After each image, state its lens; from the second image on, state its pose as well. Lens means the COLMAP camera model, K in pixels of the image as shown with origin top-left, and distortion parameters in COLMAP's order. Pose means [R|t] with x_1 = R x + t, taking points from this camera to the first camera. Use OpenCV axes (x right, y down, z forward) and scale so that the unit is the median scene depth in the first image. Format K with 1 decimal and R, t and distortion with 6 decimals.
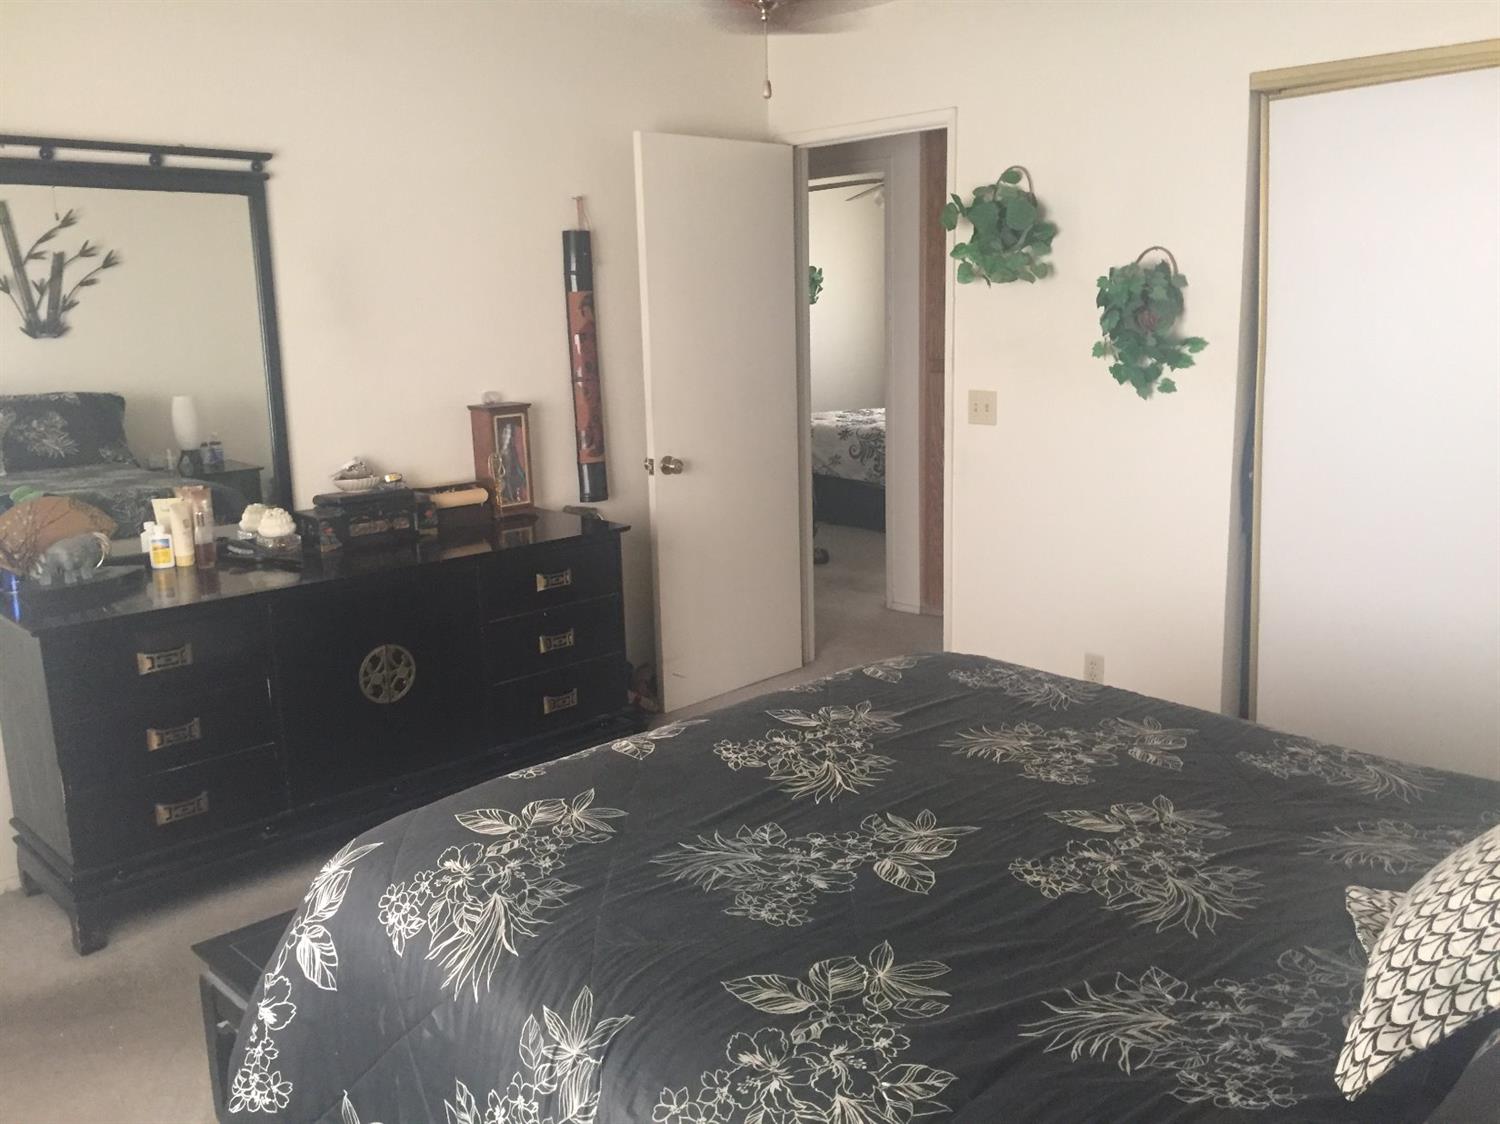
lens RADIAL K [[1264.4, 0, 750.1], [0, 1264.4, 561.2], [0, 0, 1]] dist [0.020631, -0.028415]
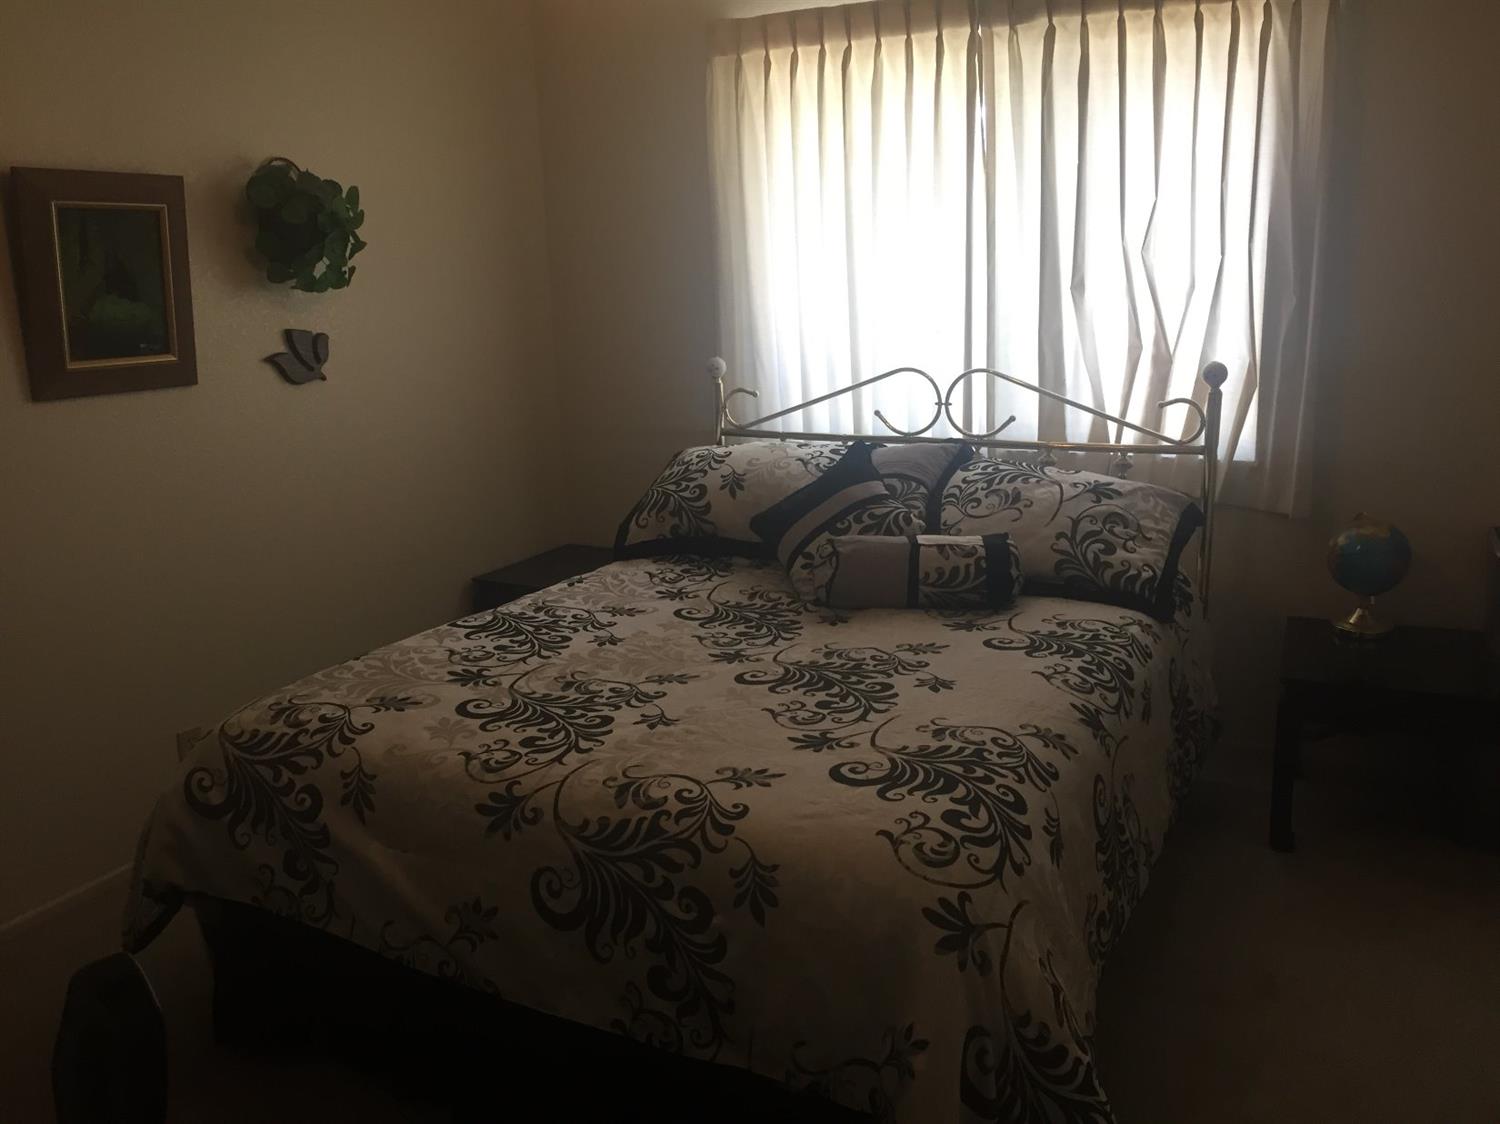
lens RADIAL K [[1264.4, 0, 750.2], [0, 1264.4, 562.8], [0, 0, 1]] dist [0.020631, -0.028415]
pose [[0.940142, -0.078038, 0.331729, 0.040835], [0.070839, 0.996916, 0.033760, -0.156679], [-0.333340, -0.008240, 0.942771, 0.746809]]
